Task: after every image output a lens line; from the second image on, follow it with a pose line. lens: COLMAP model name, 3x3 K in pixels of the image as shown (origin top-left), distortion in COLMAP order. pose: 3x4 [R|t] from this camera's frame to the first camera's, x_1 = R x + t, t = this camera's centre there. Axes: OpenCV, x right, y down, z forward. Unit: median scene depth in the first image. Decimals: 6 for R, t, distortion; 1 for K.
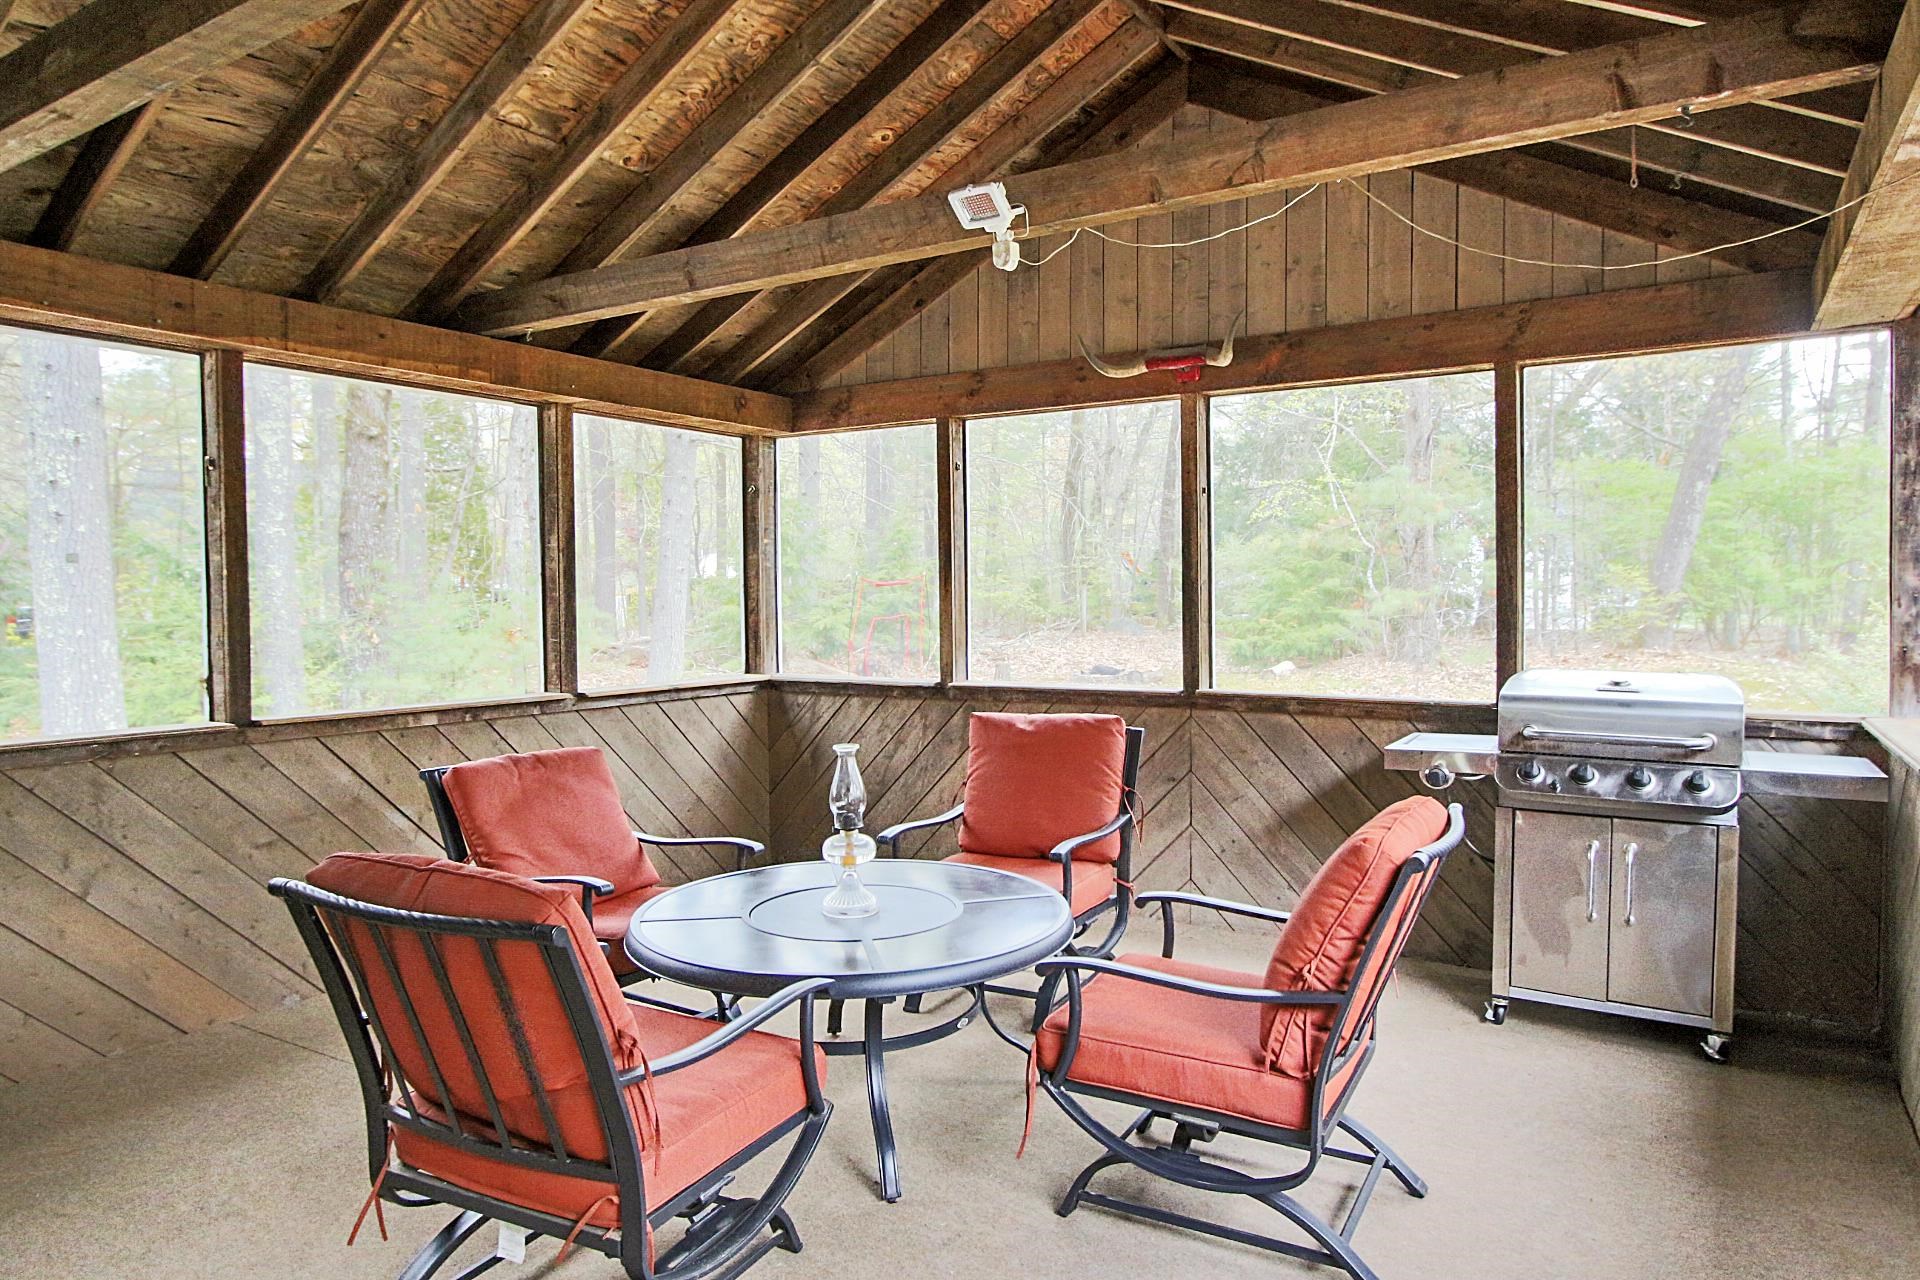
lens RADIAL K [[1185.1, 0, 960.0], [0, 1185.1, 640.0], [0, 0, 1]] dist [-0.019481, 0.005734]
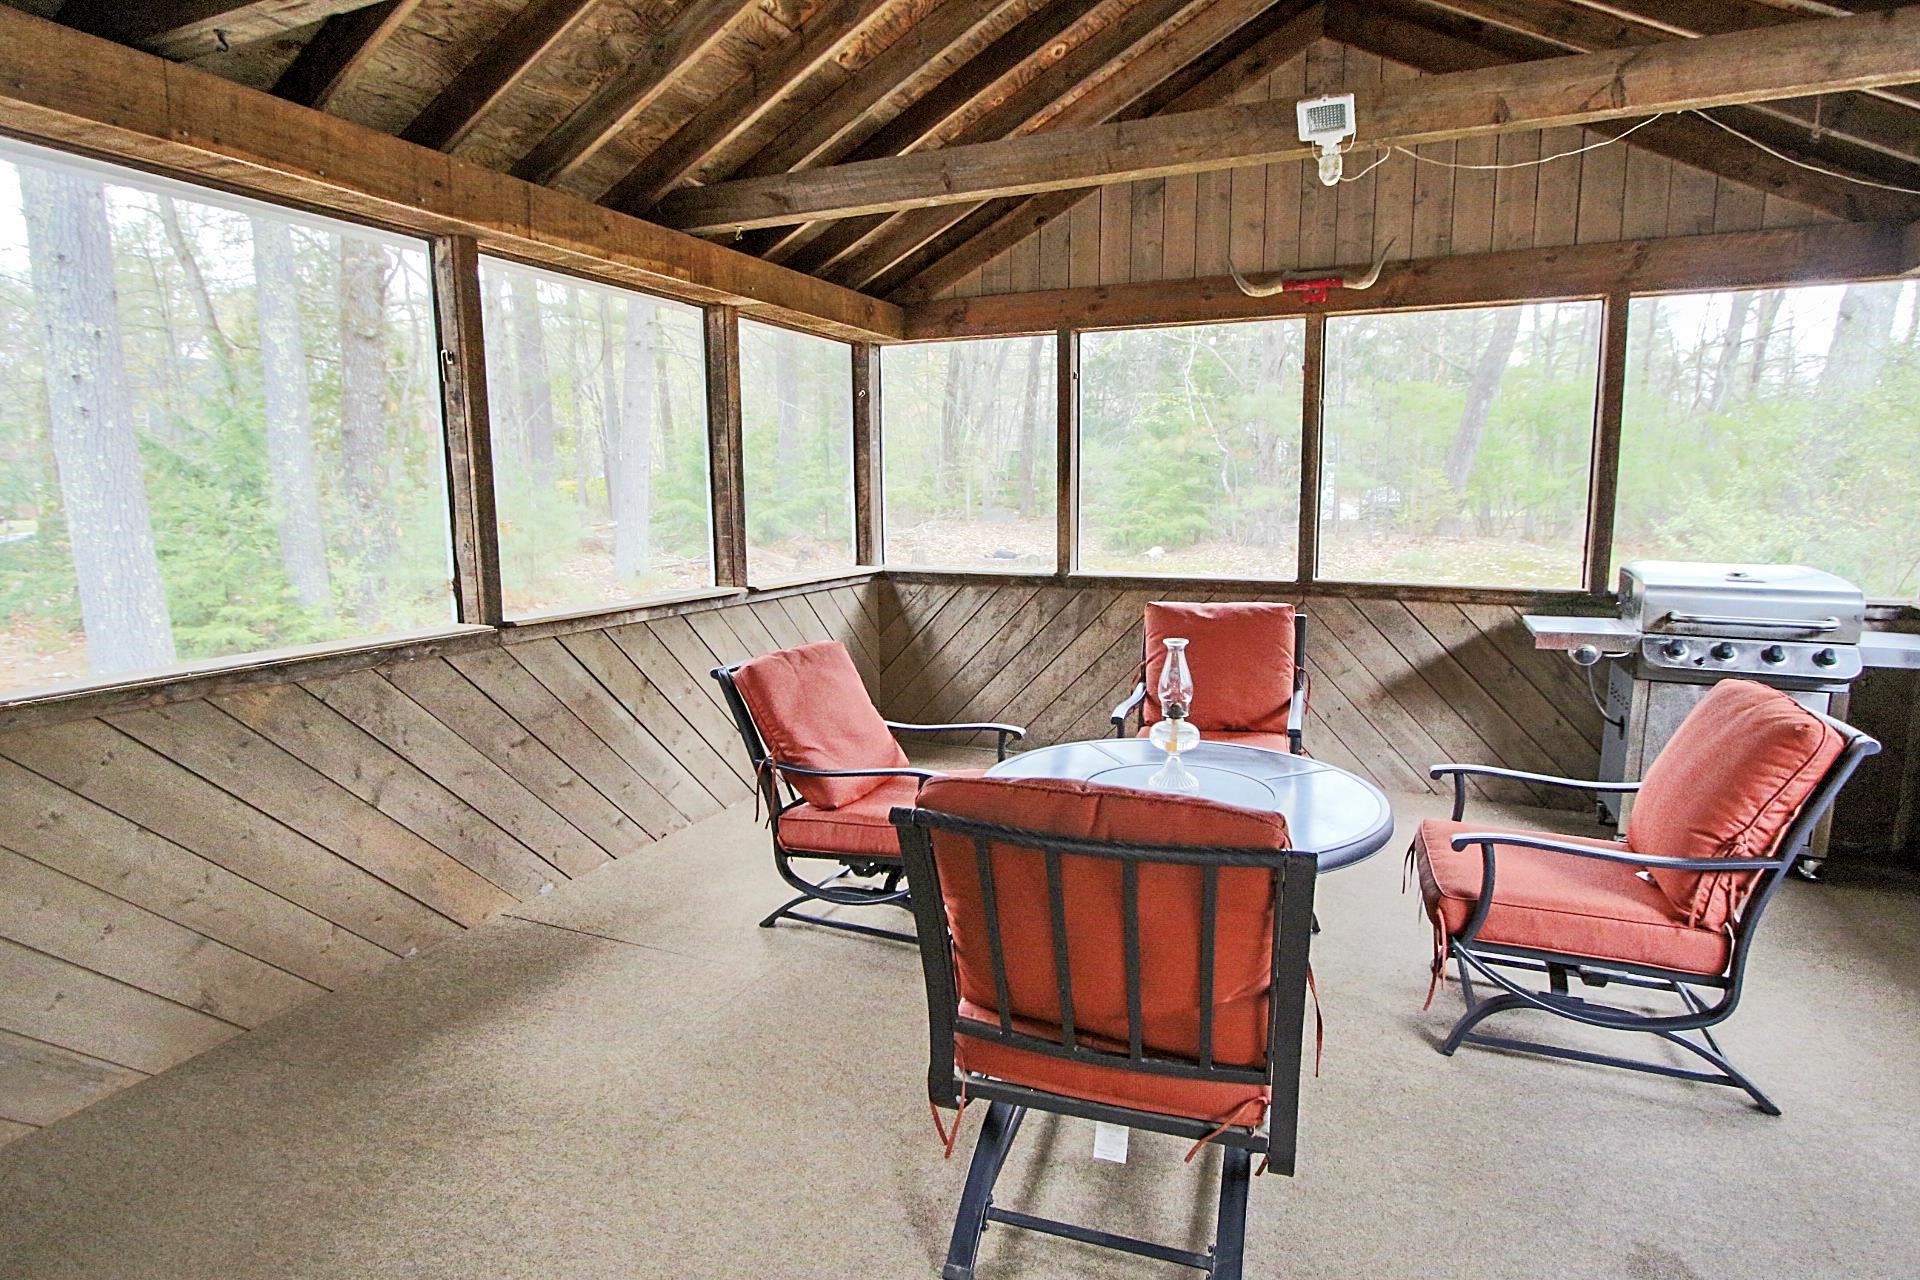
lens RADIAL K [[995.0, 0, 969.7], [0, 995.0, 640.4], [0, 0, 1]] dist [-0.019455, 0.002098]
pose [[0.990330, -0.017455, 0.137630, -0.281208], [0.001812, 0.993596, 0.112975, -0.008863], [-0.138720, -0.111633, 0.984020, 0.099820]]
